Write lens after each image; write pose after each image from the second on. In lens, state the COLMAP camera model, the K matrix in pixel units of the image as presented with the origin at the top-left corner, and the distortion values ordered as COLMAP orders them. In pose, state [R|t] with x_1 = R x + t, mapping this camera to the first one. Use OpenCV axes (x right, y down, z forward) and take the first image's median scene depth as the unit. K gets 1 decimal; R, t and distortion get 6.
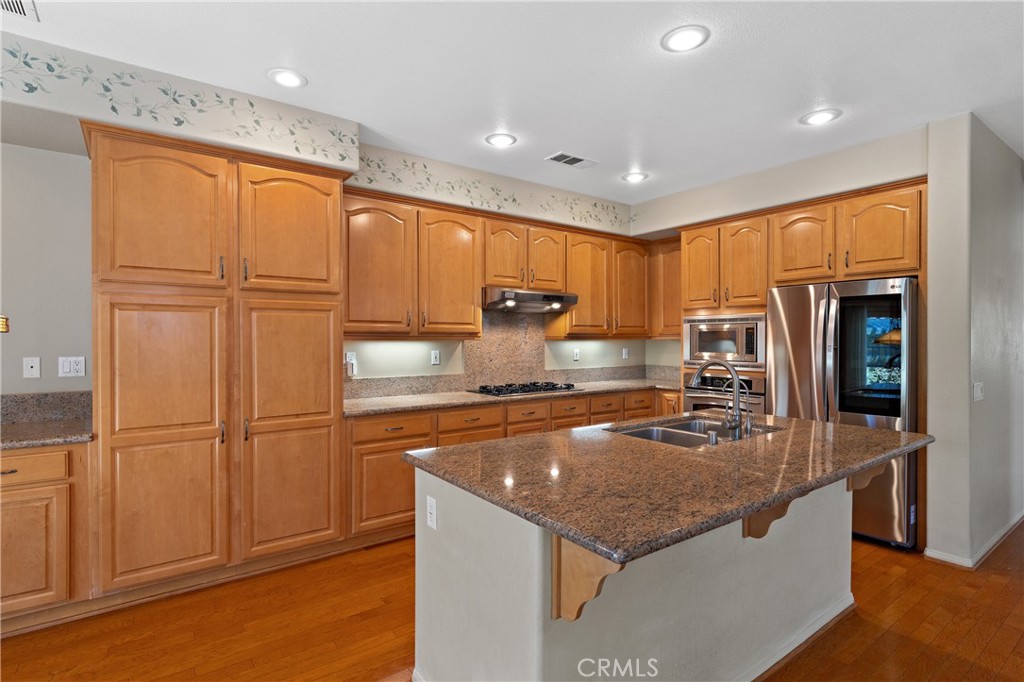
lens RADIAL K [[508.4, 0, 512.0], [0, 508.4, 341.0], [0, 0, 1]] dist [0.020939, -0.000102]
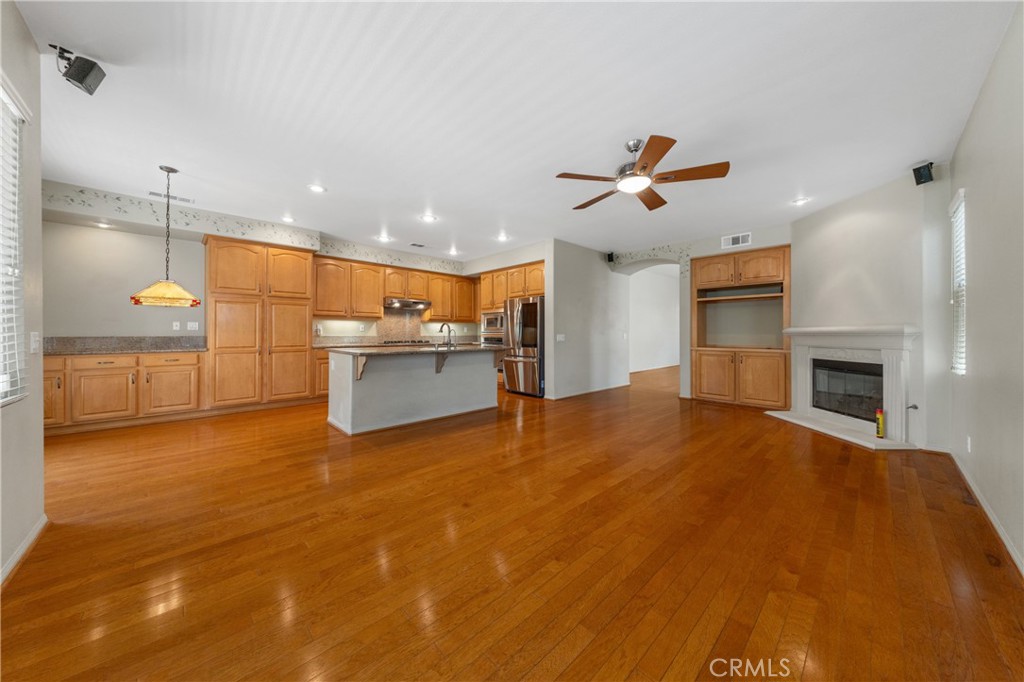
lens RADIAL K [[348.6, 0, 522.8], [0, 348.6, 331.0], [0, 0, 1]] dist [0.017312, -0.000057]
pose [[0.990381, 0.002866, 0.138339, 0.371549], [-0.000733, 0.999880, -0.015468, 0.074457], [-0.138367, 0.015217, 0.990264, -0.694539]]
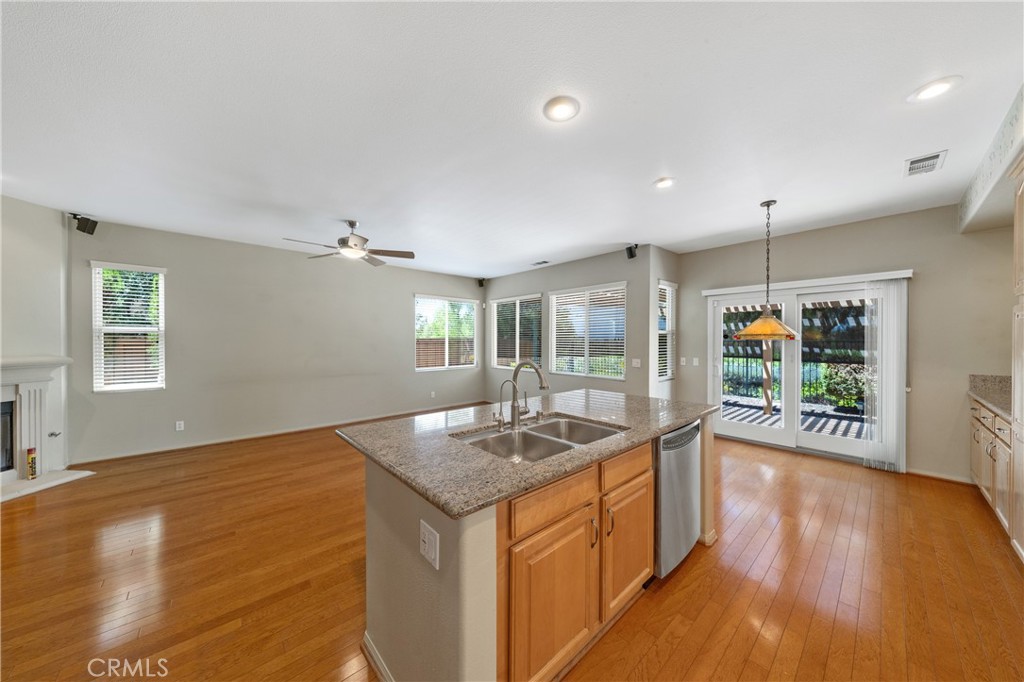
lens RADIAL K [[335.9, 0, 509.1], [0, 335.9, 341.8], [0, 0, 1]] dist [0.015517, -0.006165]
pose [[-0.995513, 0.000006, -0.094628, 0.359703], [-0.000721, 0.999970, 0.007652, -0.003399], [0.094625, 0.007686, -0.995483, 1.120667]]
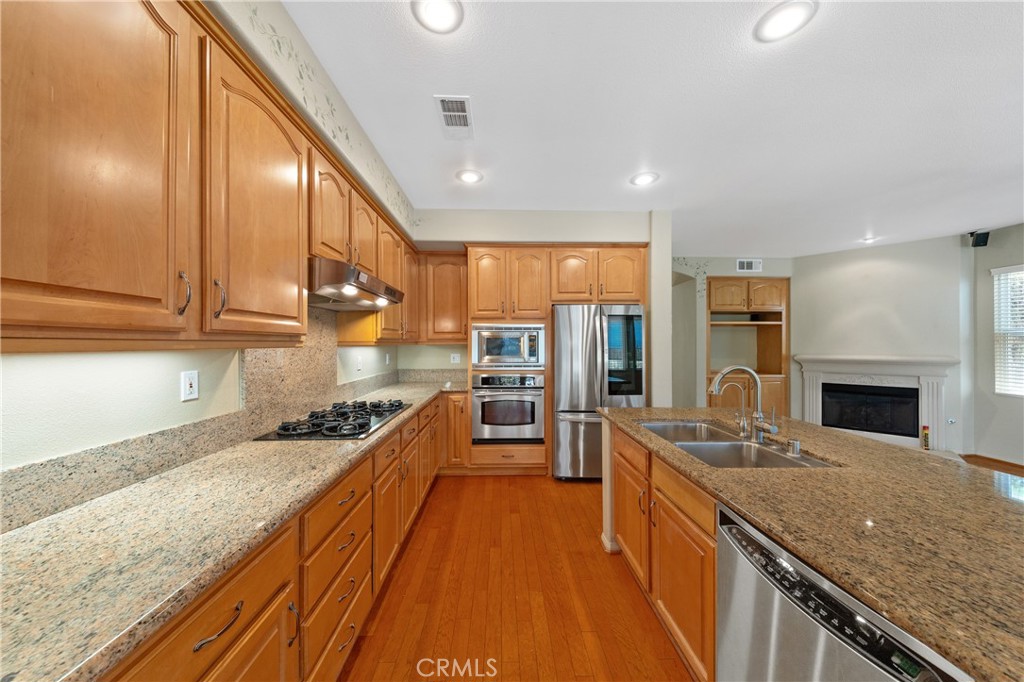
lens RADIAL K [[335.9, 0, 509.1], [0, 335.9, 341.8], [0, 0, 1]] dist [0.015517, -0.006165]
pose [[0.580879, 0.003880, 0.813981, -0.257067], [0.003980, 0.999963, -0.007606, -0.005114], [-0.813980, 0.007658, 0.580842, 0.629120]]
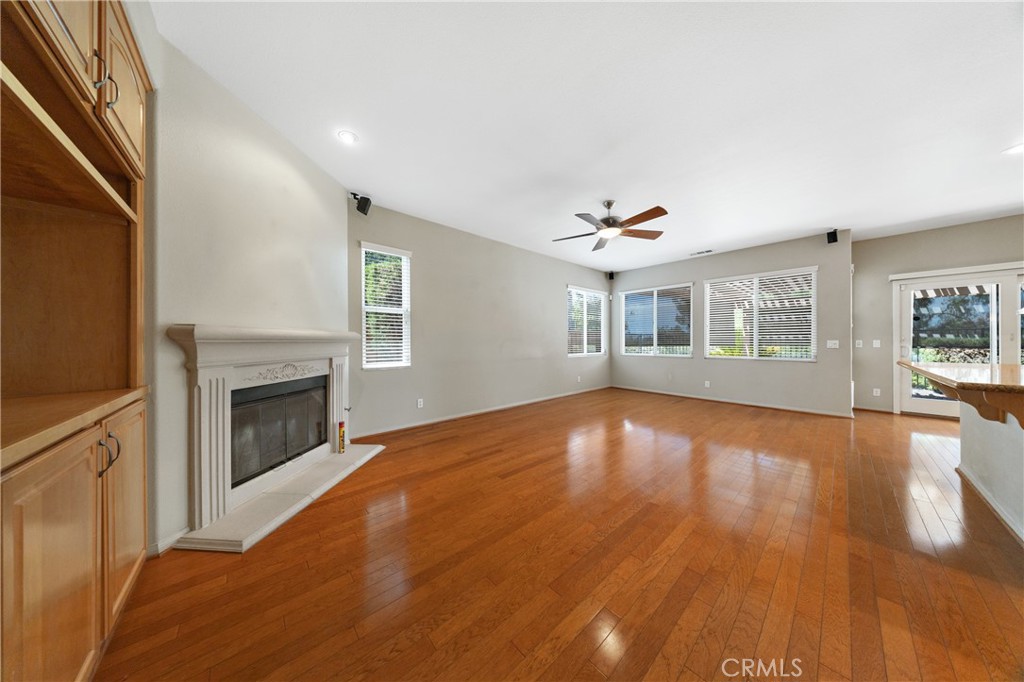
lens RADIAL K [[295.3, 0, 508.1], [0, 295.3, 342.2], [0, 0, 1]] dist [0.000806, 0.000031]
pose [[-0.996032, 0.003149, -0.088943, 1.130102], [0.002463, 0.999966, 0.007830, 0.066142], [0.088965, 0.007580, -0.996006, 0.942607]]
